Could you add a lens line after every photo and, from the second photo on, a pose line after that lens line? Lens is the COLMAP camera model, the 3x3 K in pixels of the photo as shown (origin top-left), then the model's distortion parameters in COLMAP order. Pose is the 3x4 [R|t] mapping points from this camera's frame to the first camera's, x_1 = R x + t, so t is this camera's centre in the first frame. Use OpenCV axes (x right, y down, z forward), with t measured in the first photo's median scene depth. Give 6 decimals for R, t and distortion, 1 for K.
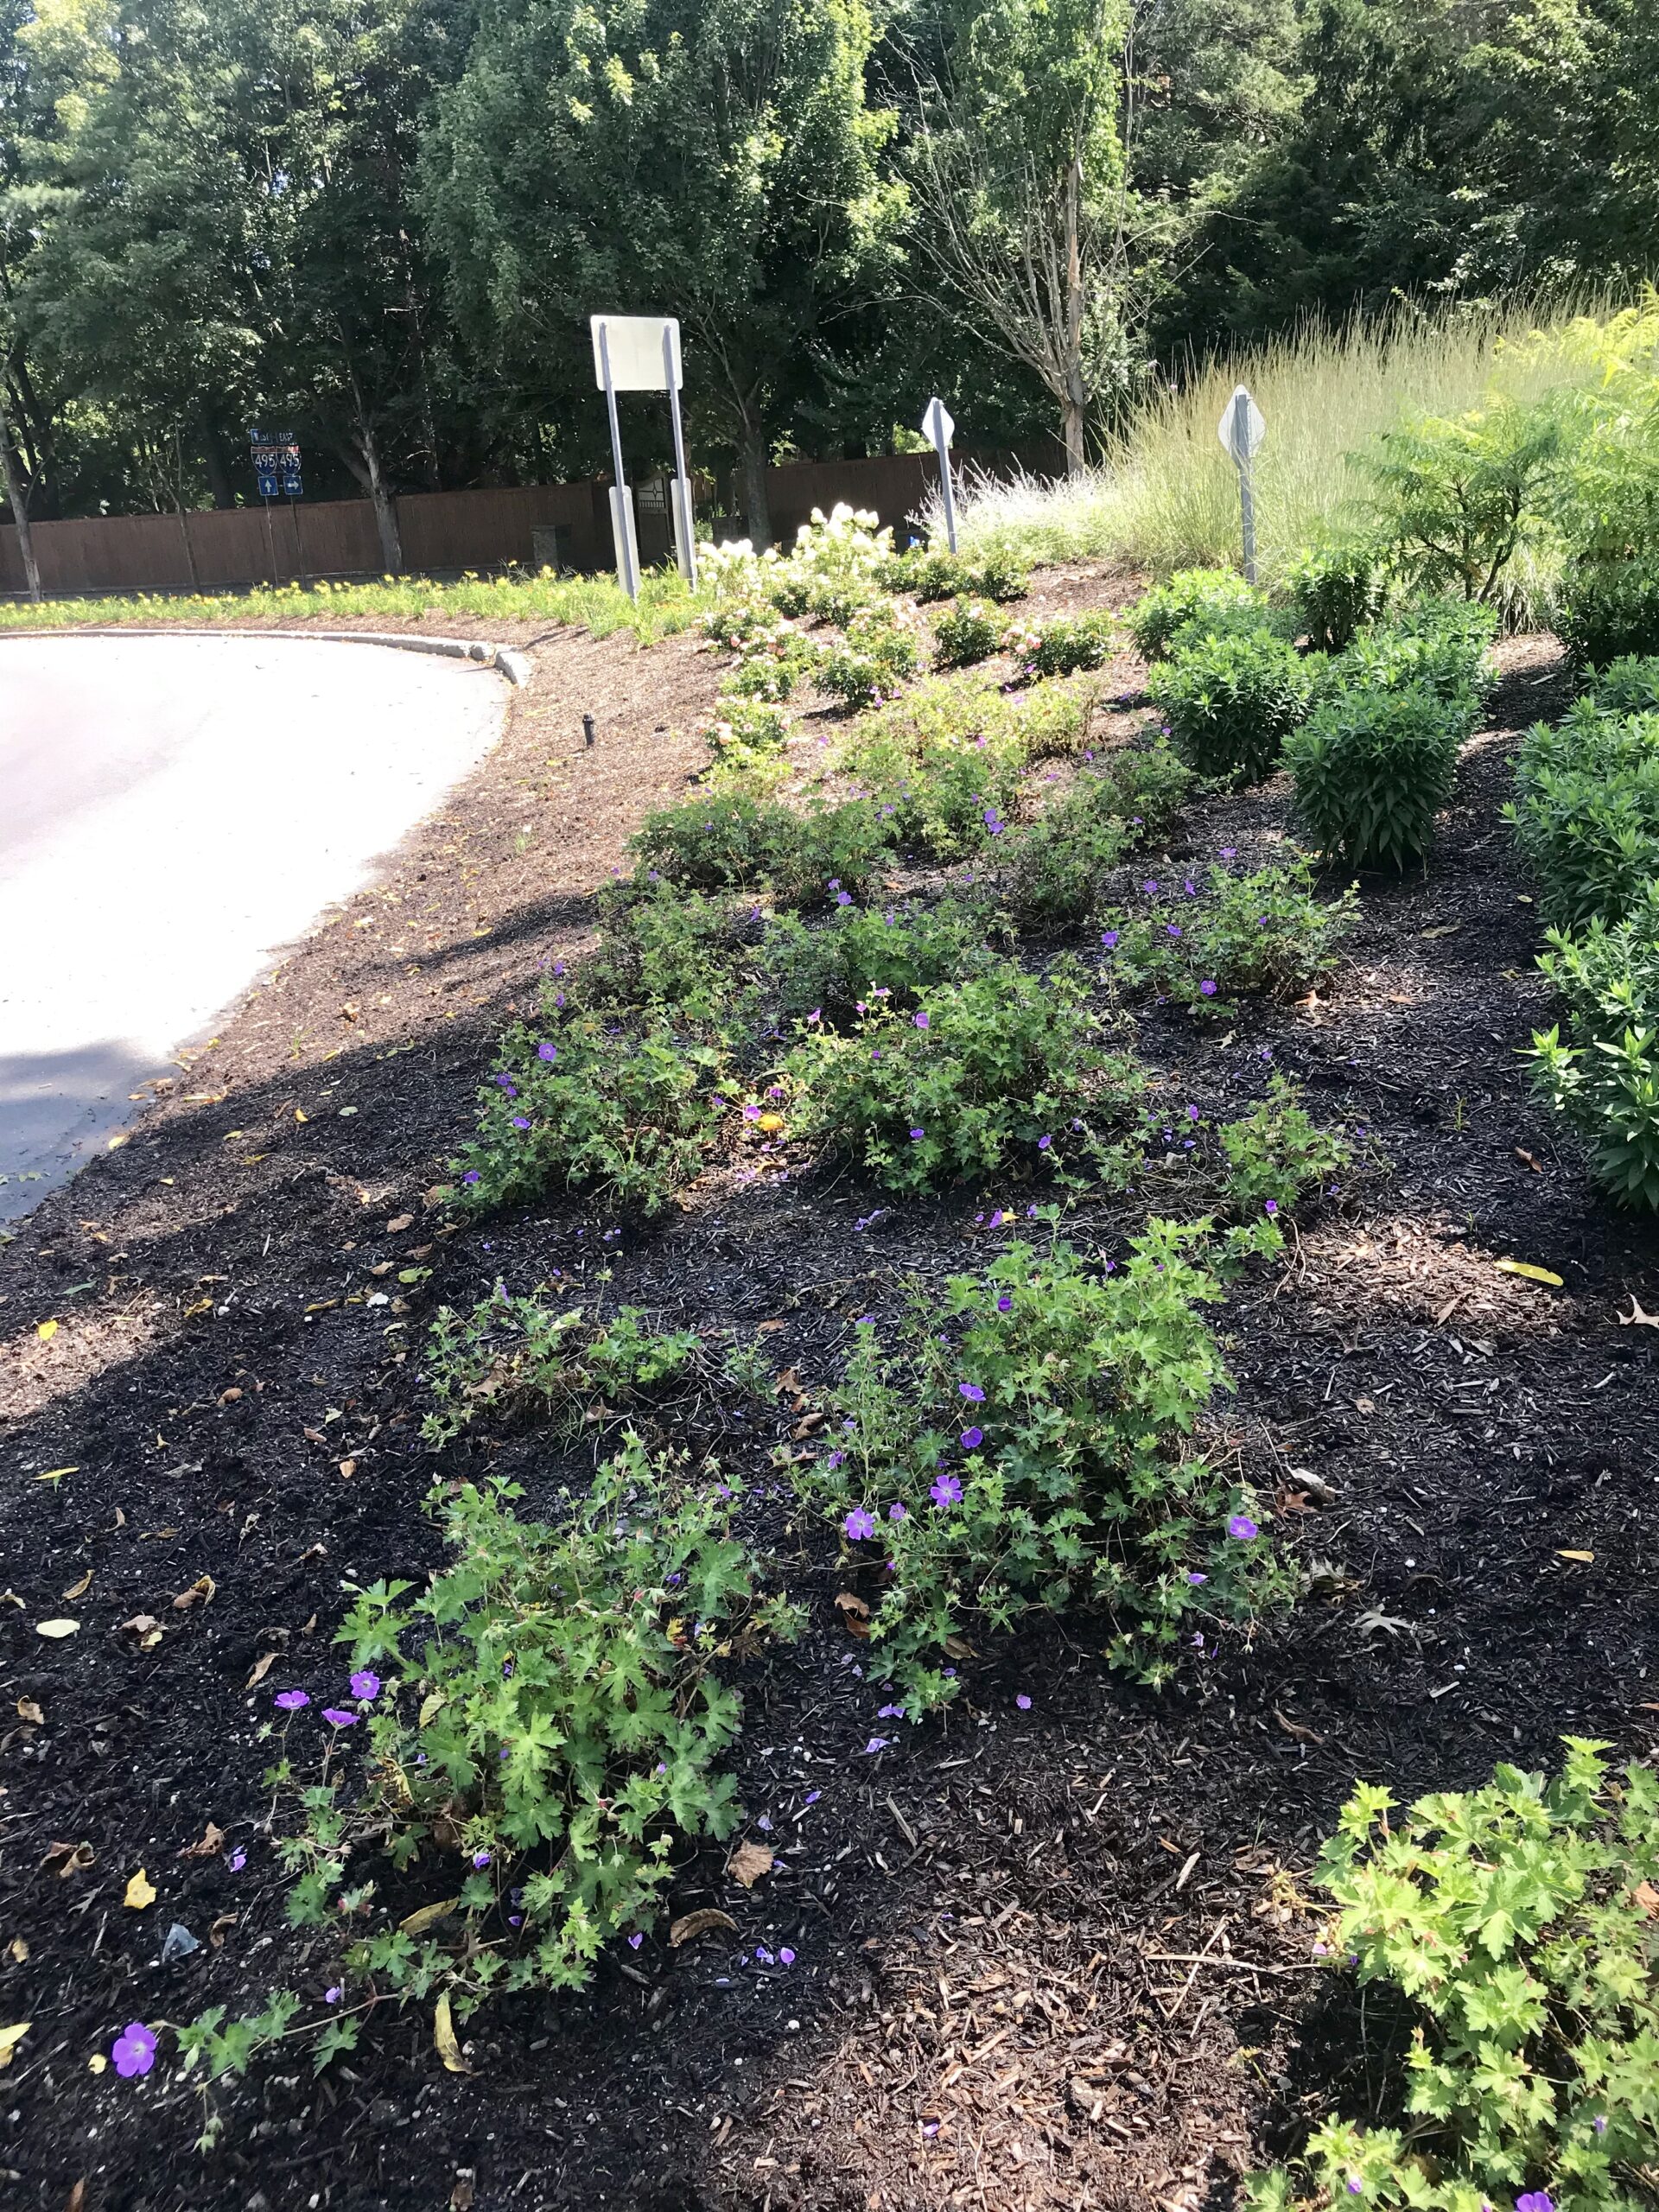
lens RADIAL K [[1805.3, 0, 866.5], [0, 1805.3, 1106.1], [0, 0, 1]] dist [-0.066303, 0.093647]
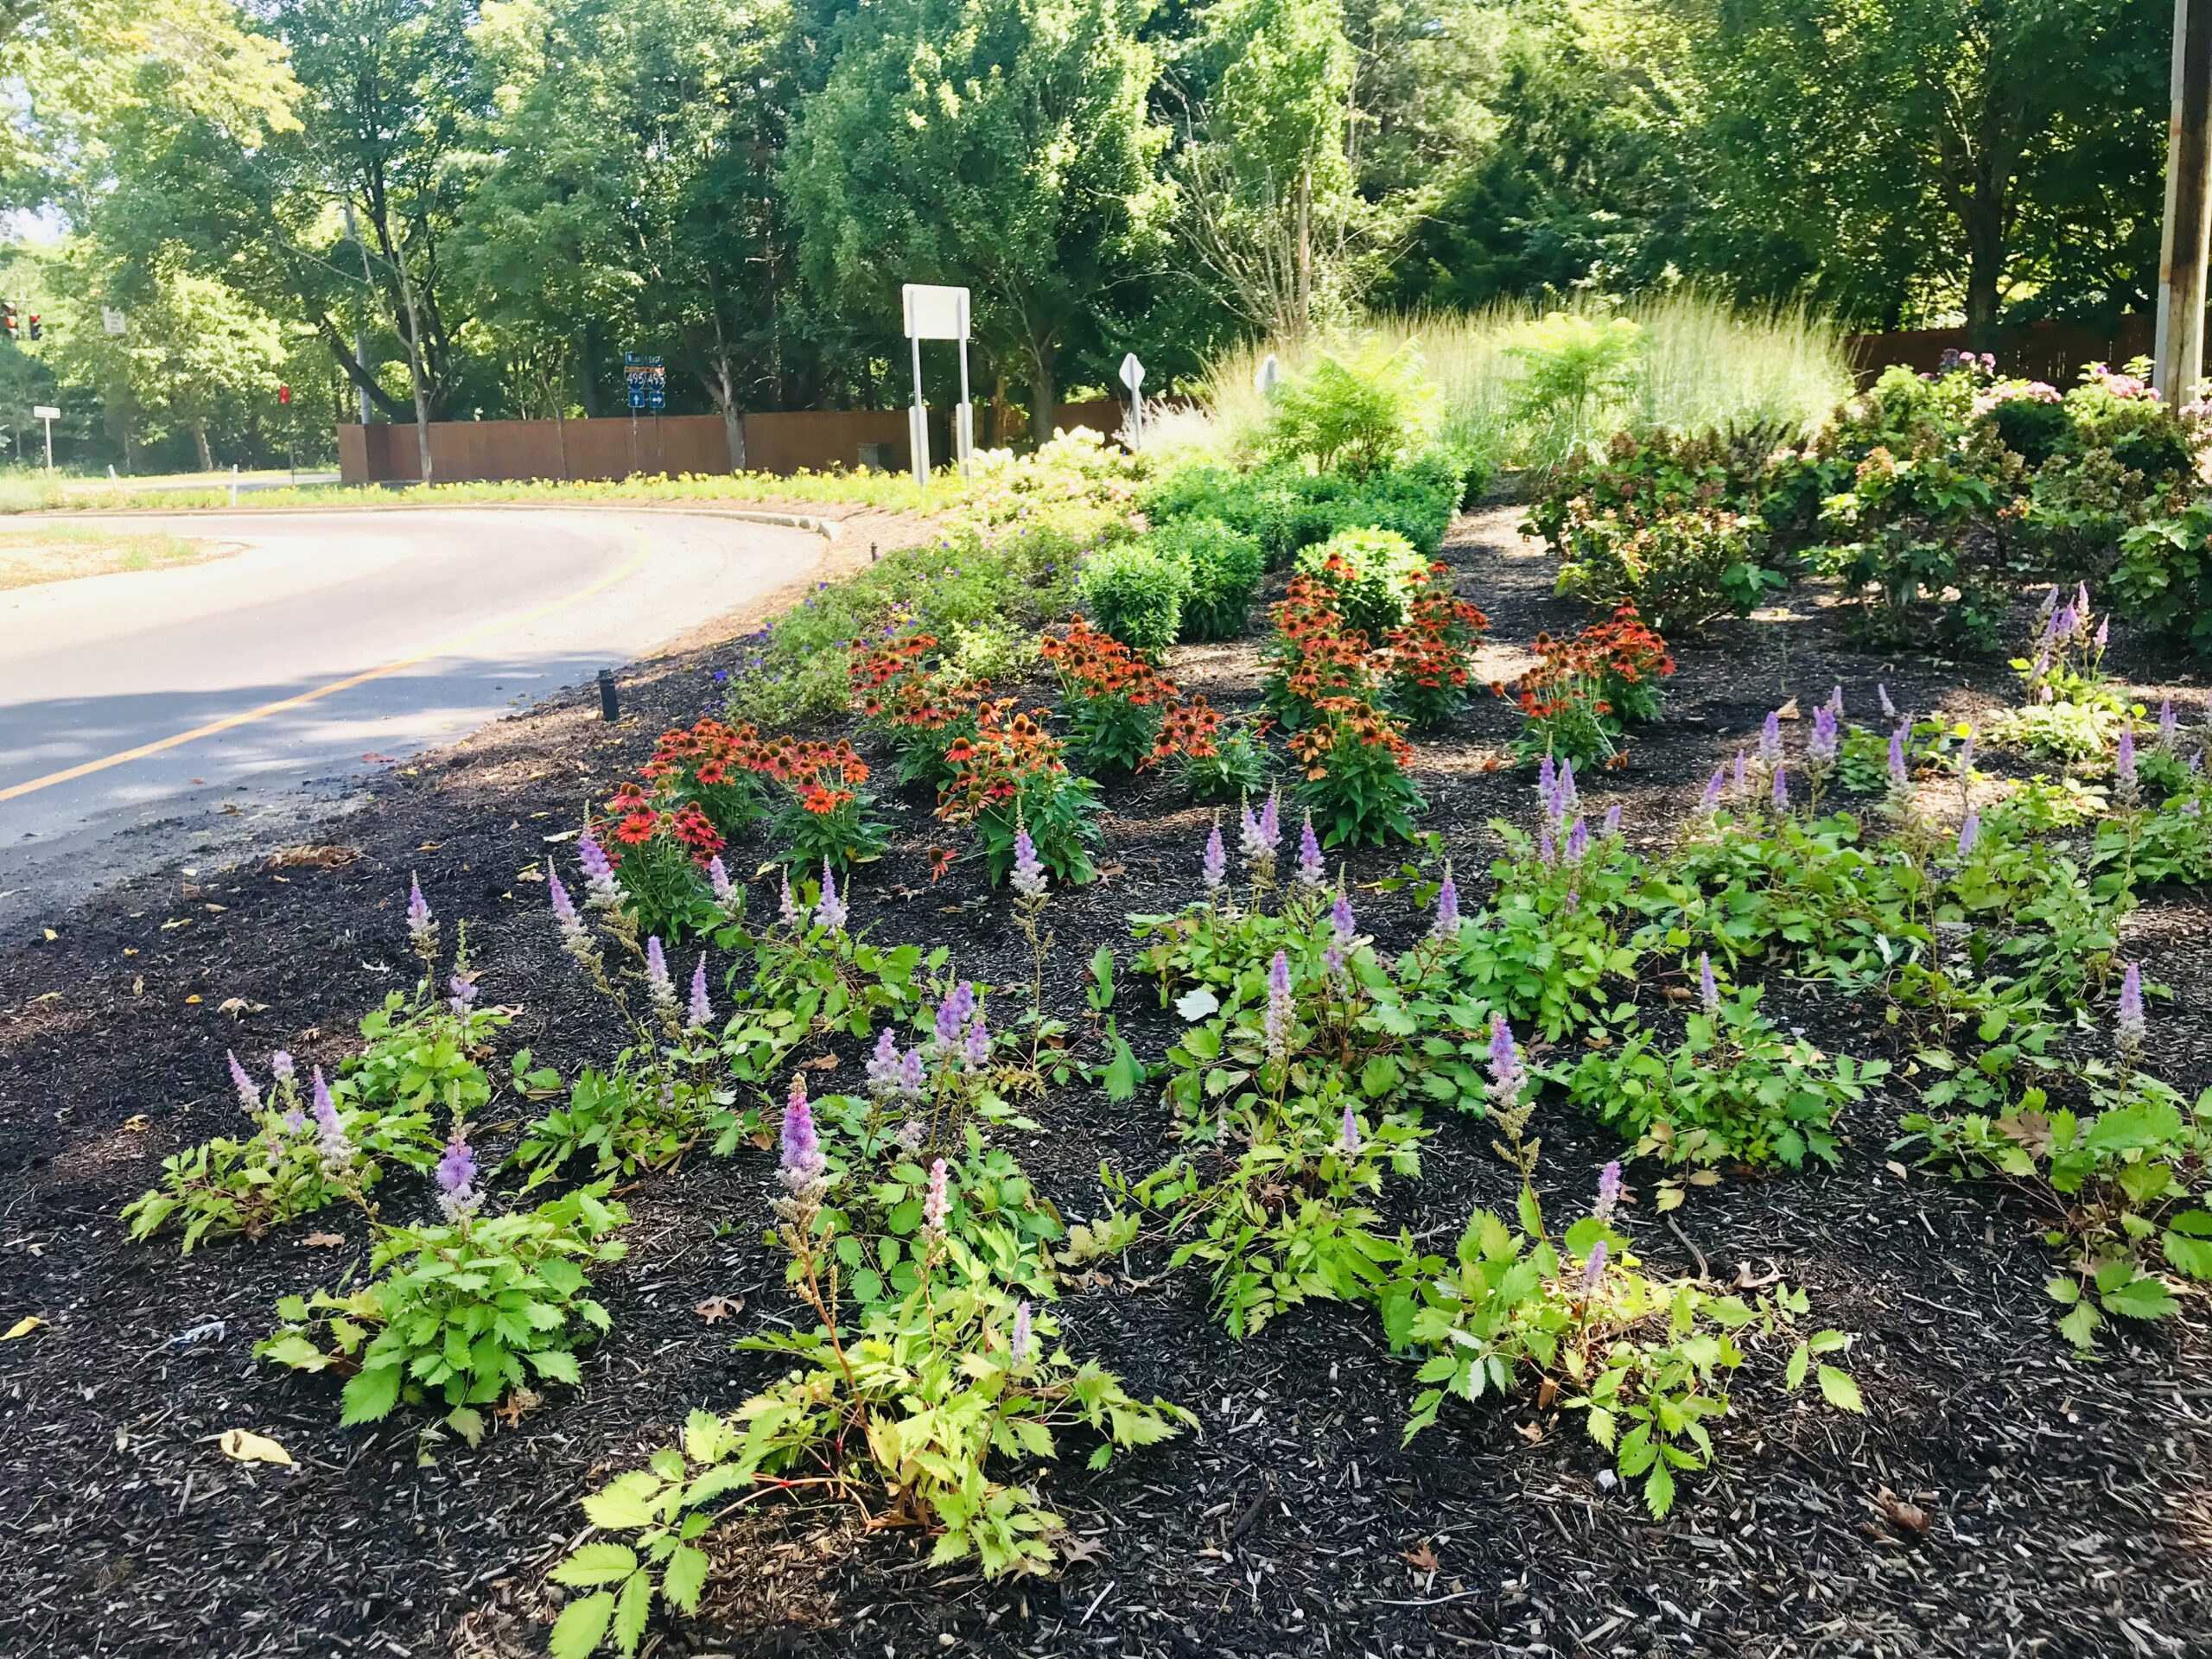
lens RADIAL K [[1808.8, 0, 1106.0], [0, 1808.8, 829.5], [0, 0, 1]] dist [-0.069416, 0.098549]
pose [[0.998107, 0.050744, -0.034741, 0.069142], [-0.054360, 0.992155, -0.112578, 0.119975], [0.028756, 0.114253, 0.993035, -0.318845]]
